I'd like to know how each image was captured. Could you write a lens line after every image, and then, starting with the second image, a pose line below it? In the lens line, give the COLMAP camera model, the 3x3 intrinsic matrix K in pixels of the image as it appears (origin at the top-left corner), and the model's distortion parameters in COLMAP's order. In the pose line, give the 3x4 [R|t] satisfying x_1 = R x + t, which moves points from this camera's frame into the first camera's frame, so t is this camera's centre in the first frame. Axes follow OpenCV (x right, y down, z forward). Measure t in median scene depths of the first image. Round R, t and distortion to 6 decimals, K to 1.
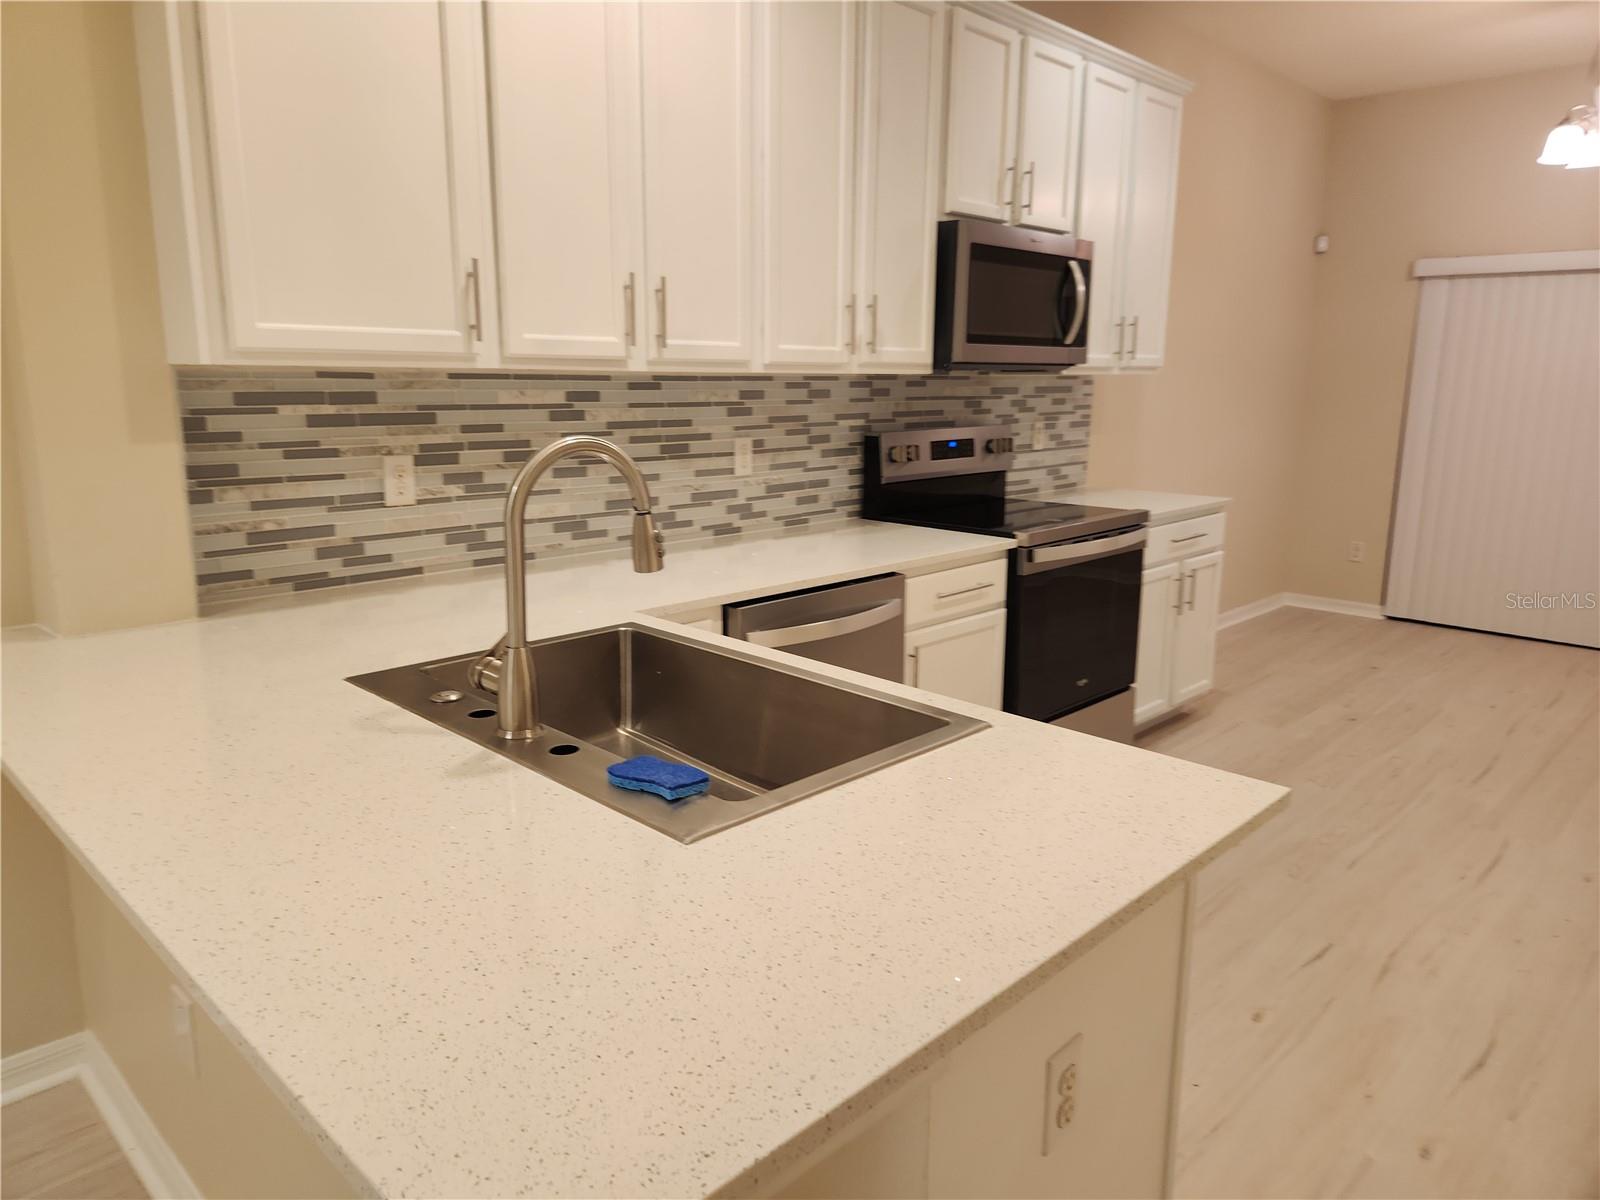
lens RADIAL K [[1078.2, 0, 797.0], [0, 1078.2, 564.4], [0, 0, 1]] dist [0.057575, -0.038943]
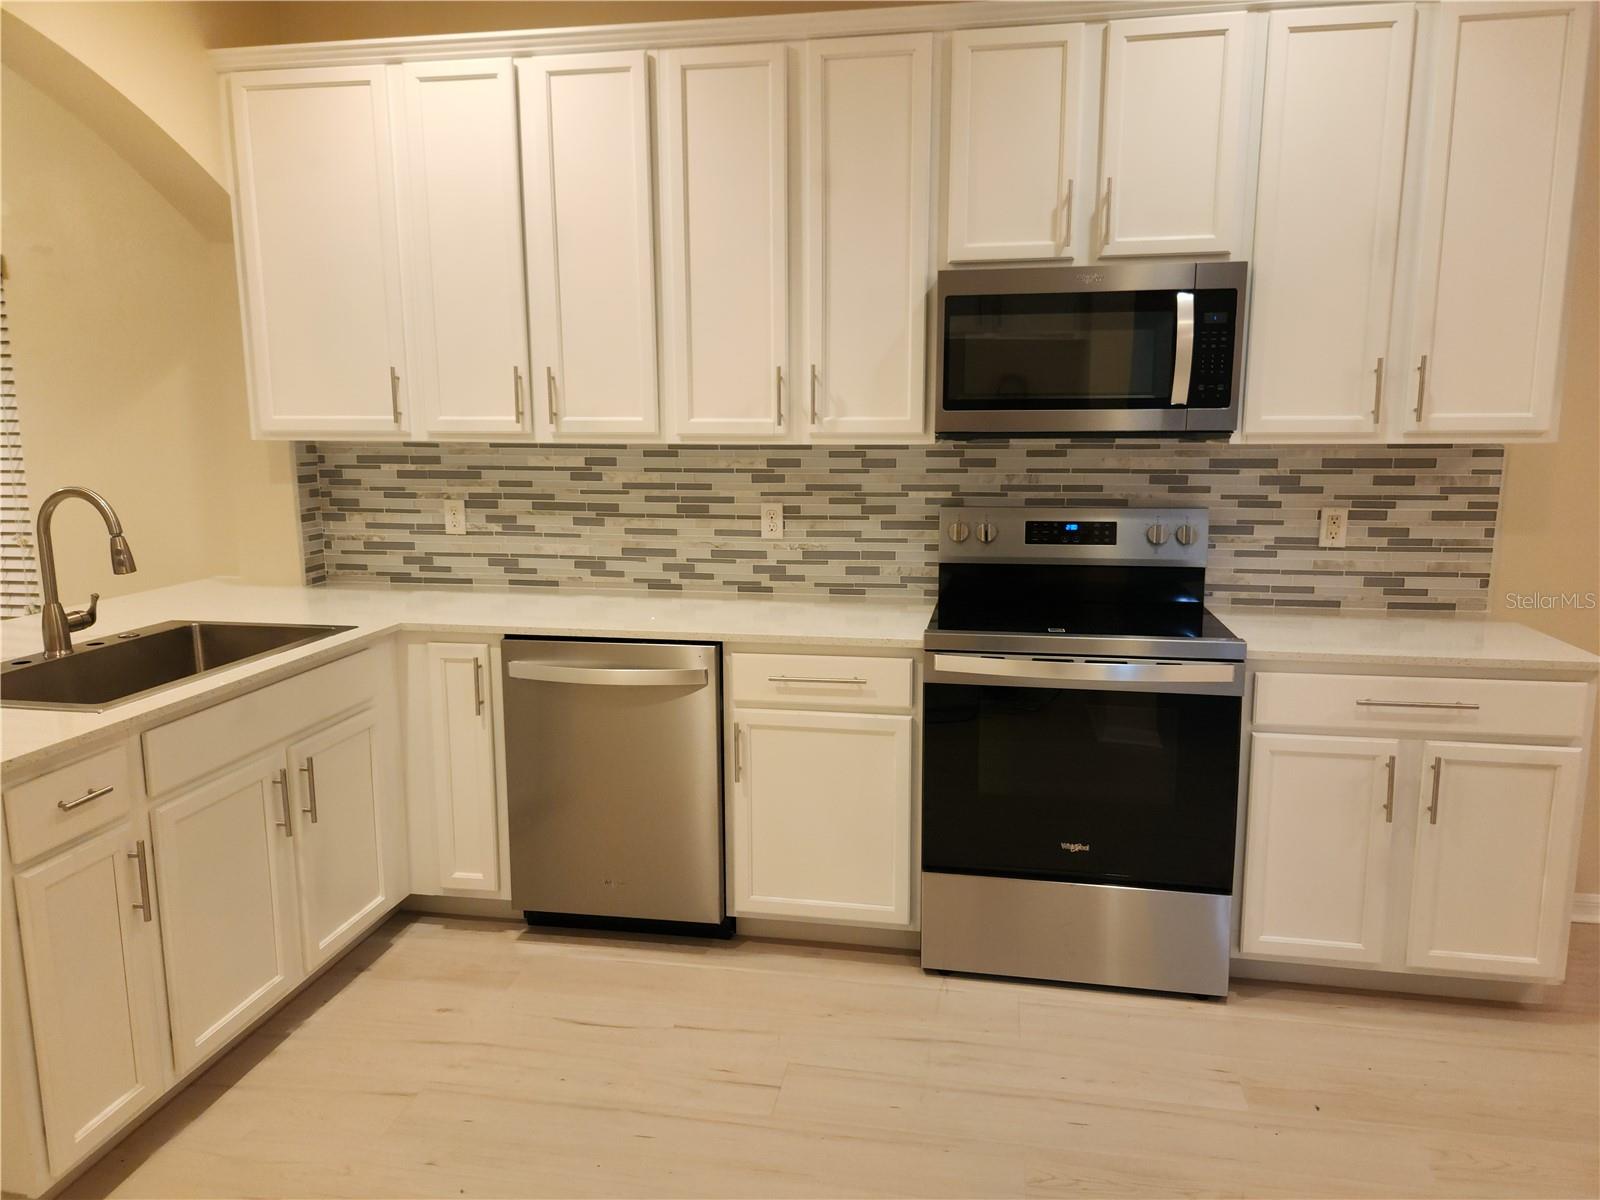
lens RADIAL K [[1078.2, 0, 815.5], [0, 1078.2, 585.4], [0, 0, 1]] dist [0.057575, -0.038943]
pose [[0.566198, 0.111360, -0.816712, 0.904397], [-0.139485, 0.989486, 0.038217, -0.090076], [0.812381, 0.092281, 0.575778, 0.465934]]
